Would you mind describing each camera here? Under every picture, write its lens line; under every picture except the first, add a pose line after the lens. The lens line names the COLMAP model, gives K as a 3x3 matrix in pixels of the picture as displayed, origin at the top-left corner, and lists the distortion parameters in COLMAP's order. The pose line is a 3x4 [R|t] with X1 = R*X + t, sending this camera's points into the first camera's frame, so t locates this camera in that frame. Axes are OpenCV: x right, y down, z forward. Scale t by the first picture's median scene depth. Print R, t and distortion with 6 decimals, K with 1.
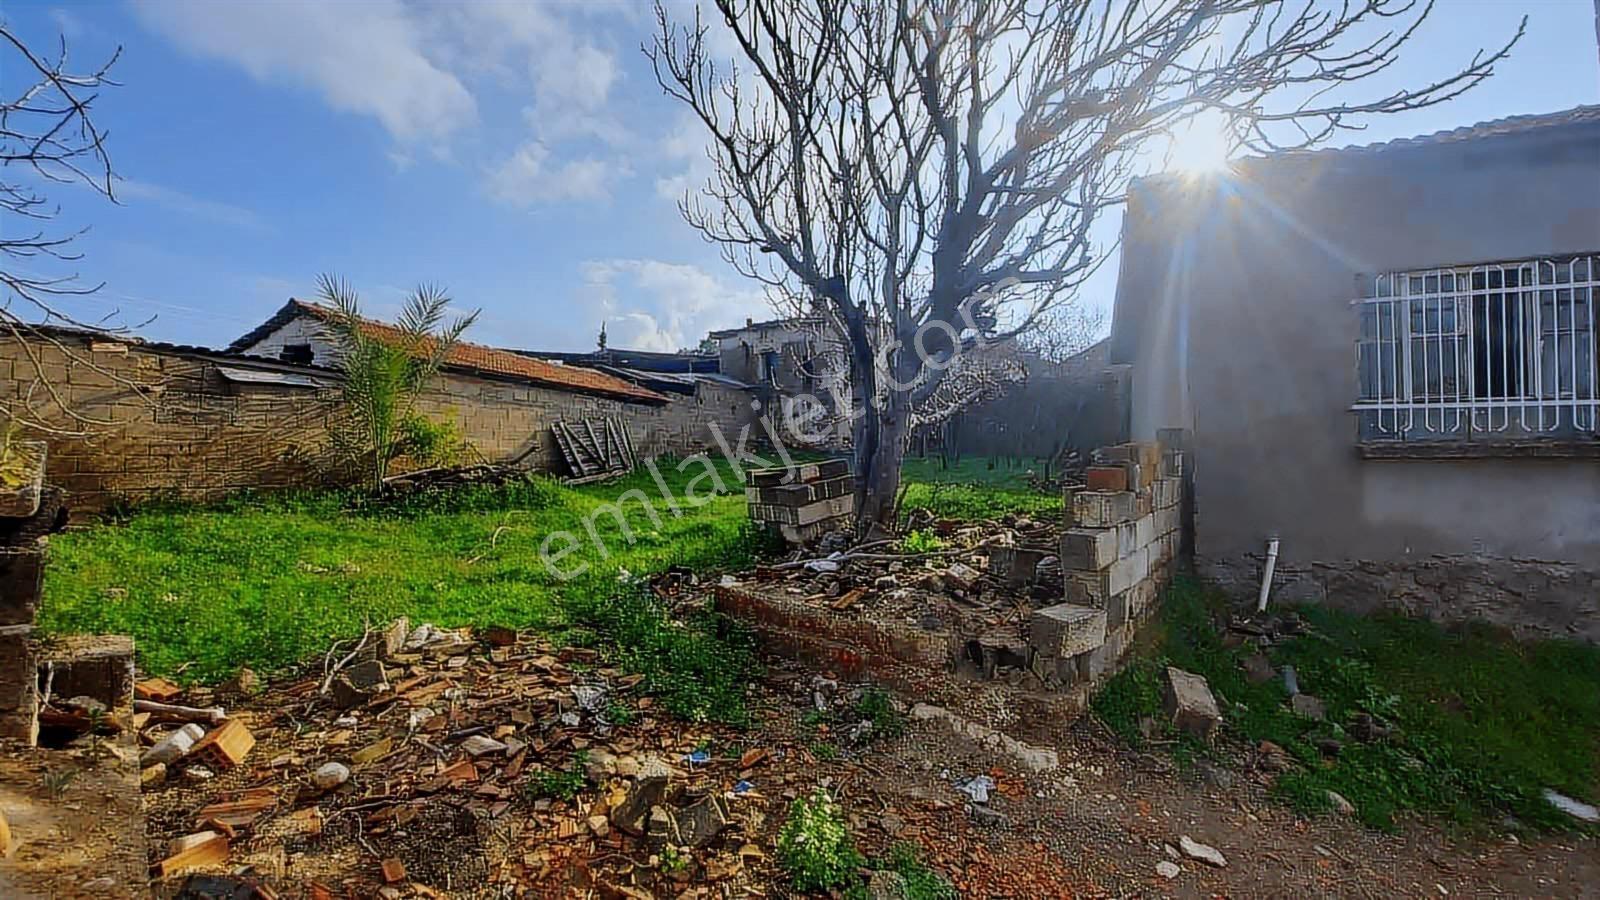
lens RADIAL K [[629.3, 0, 800.0], [0, 629.3, 450.0], [0, 0, 1]] dist [-0.019090, -0.000021]
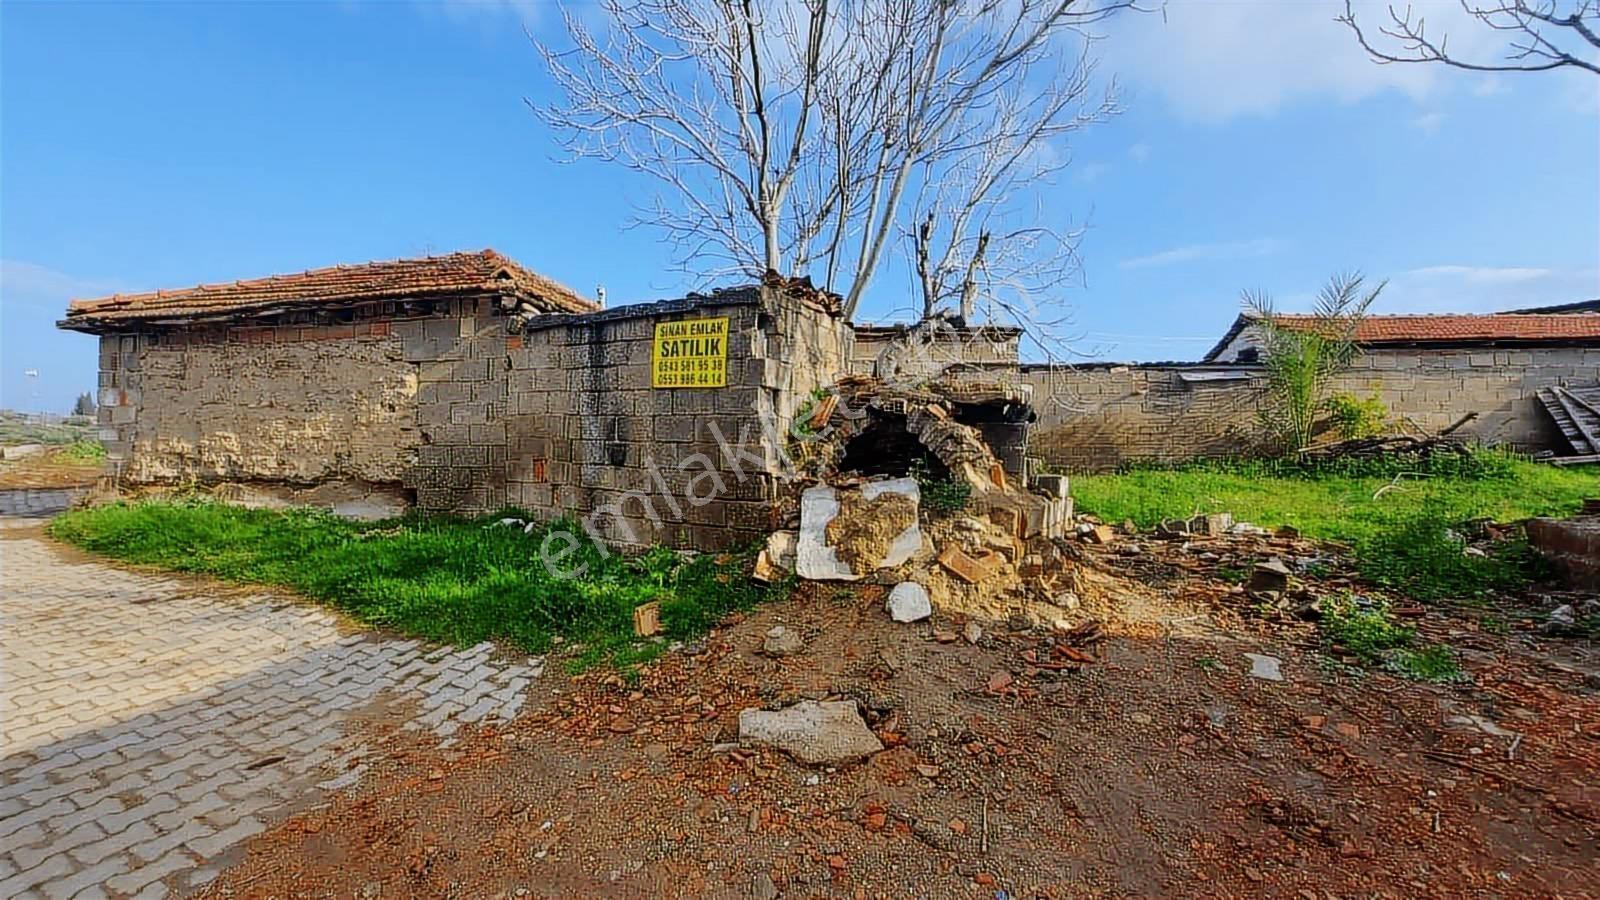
lens RADIAL K [[629.3, 0, 800.0], [0, 629.3, 450.0], [0, 0, 1]] dist [-0.019090, -0.000021]
pose [[0.175813, -0.027262, -0.984046, 0.251724], [0.008286, 0.999622, -0.026213, 0.057433], [0.984389, -0.003545, 0.175972, -0.098165]]
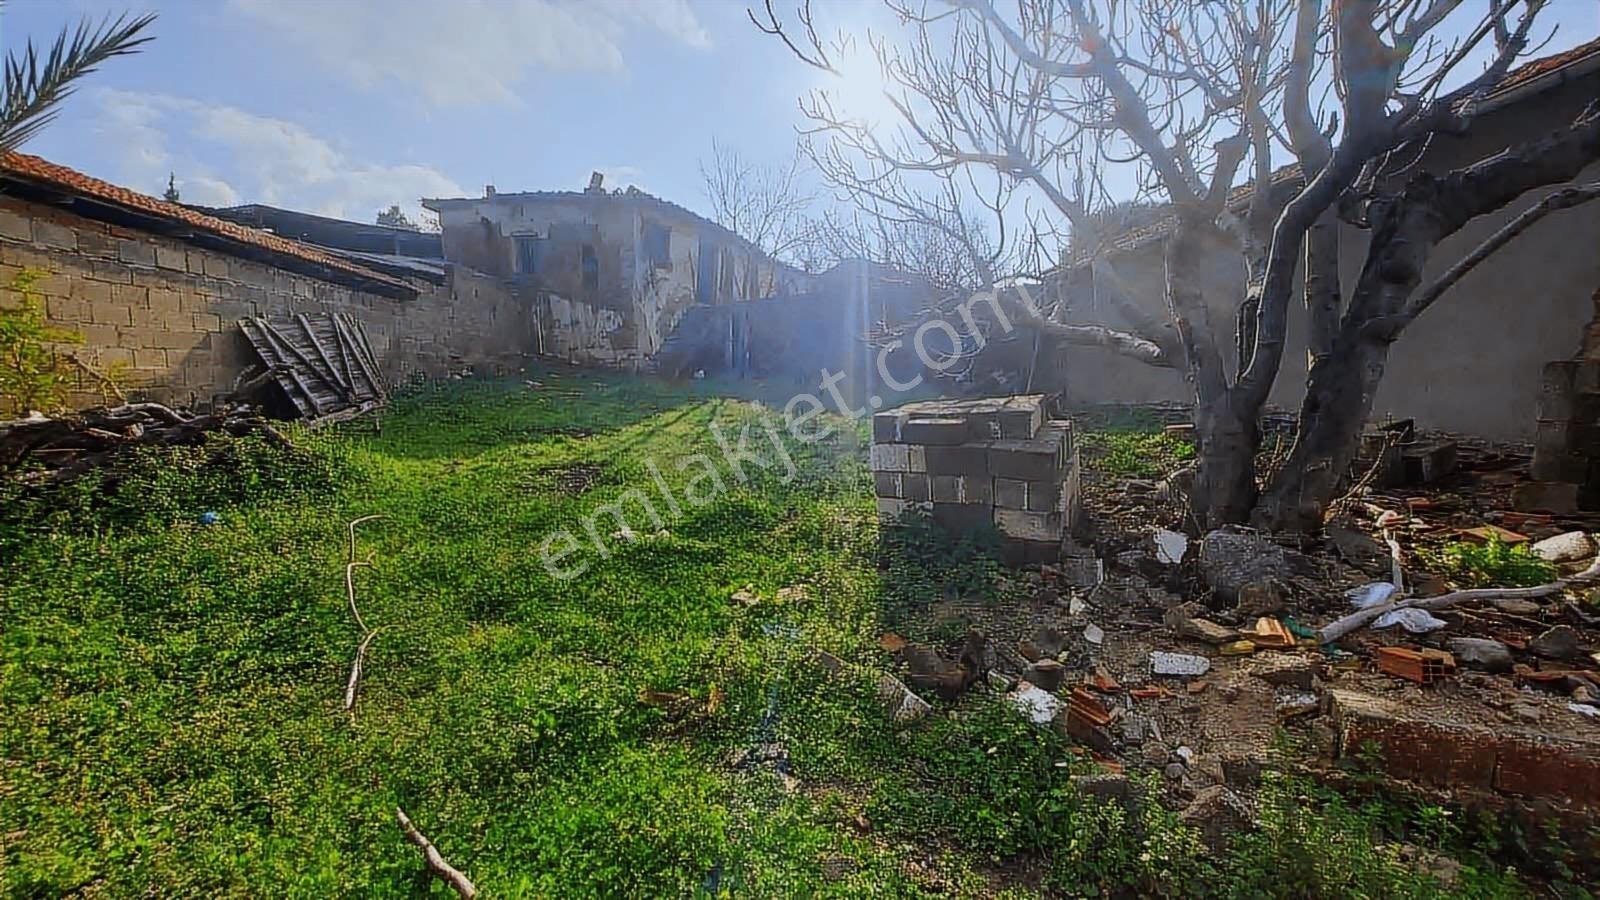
lens RADIAL K [[640.9, 0, 804.9], [0, 640.9, 438.0], [0, 0, 1]] dist [-0.020000, 0.000354]
pose [[0.879814, -0.052894, 0.472365, -0.268464], [0.000011, 0.993791, 0.111261, -0.001616], [-0.475317, -0.097884, 0.874352, 0.333856]]
